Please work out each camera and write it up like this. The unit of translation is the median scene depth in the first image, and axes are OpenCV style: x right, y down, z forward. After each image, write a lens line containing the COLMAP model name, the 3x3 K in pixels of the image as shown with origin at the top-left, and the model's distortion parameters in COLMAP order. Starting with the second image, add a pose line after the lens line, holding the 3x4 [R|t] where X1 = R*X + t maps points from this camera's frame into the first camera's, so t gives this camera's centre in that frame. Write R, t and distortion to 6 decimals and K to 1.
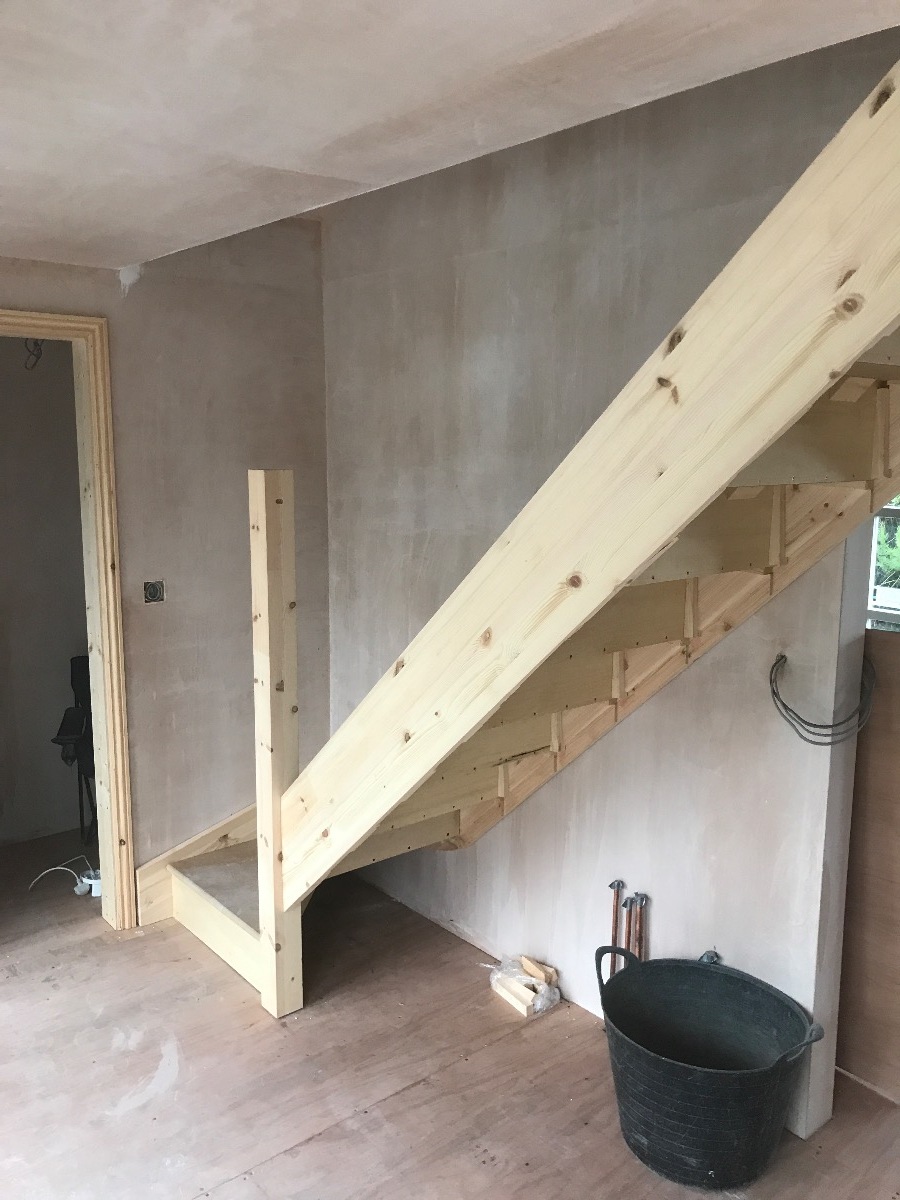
lens RADIAL K [[994.3, 0, 450.0], [0, 994.3, 600.0], [0, 0, 1]] dist [-0.005847, 0.002657]
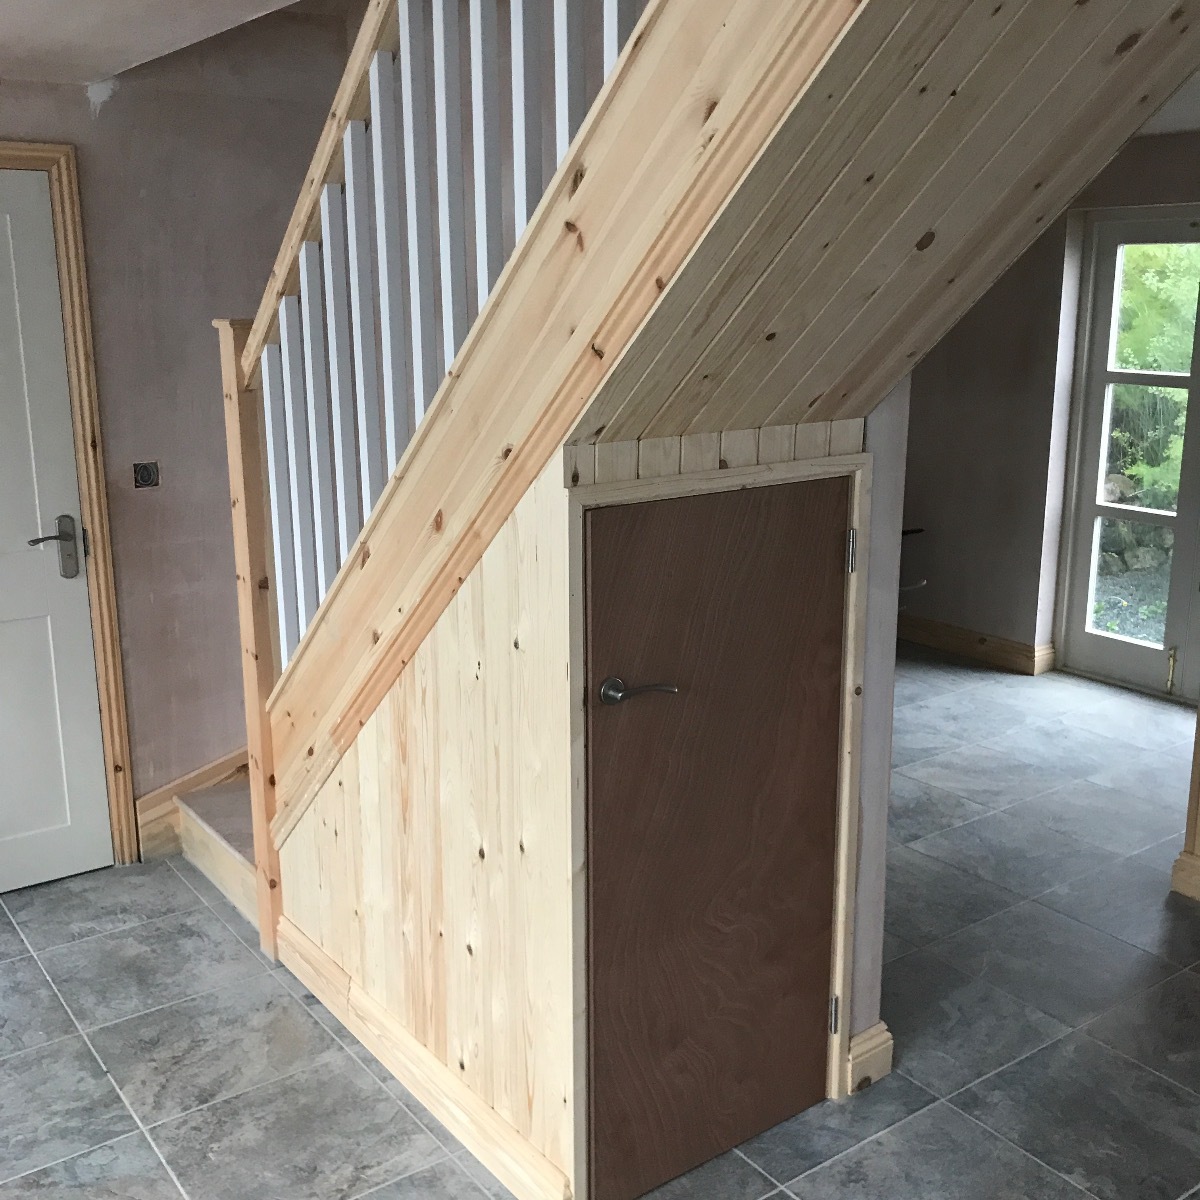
lens RADIAL K [[1307.3, 0, 600.0], [0, 1307.3, 600.0], [0, 0, 1]] dist [-0.009400, -0.005673]
pose [[0.998413, 0.005404, -0.056061, 0.161329], [-0.000969, 0.996887, 0.078832, 0.010548], [0.056313, -0.078653, 0.995310, -0.095183]]
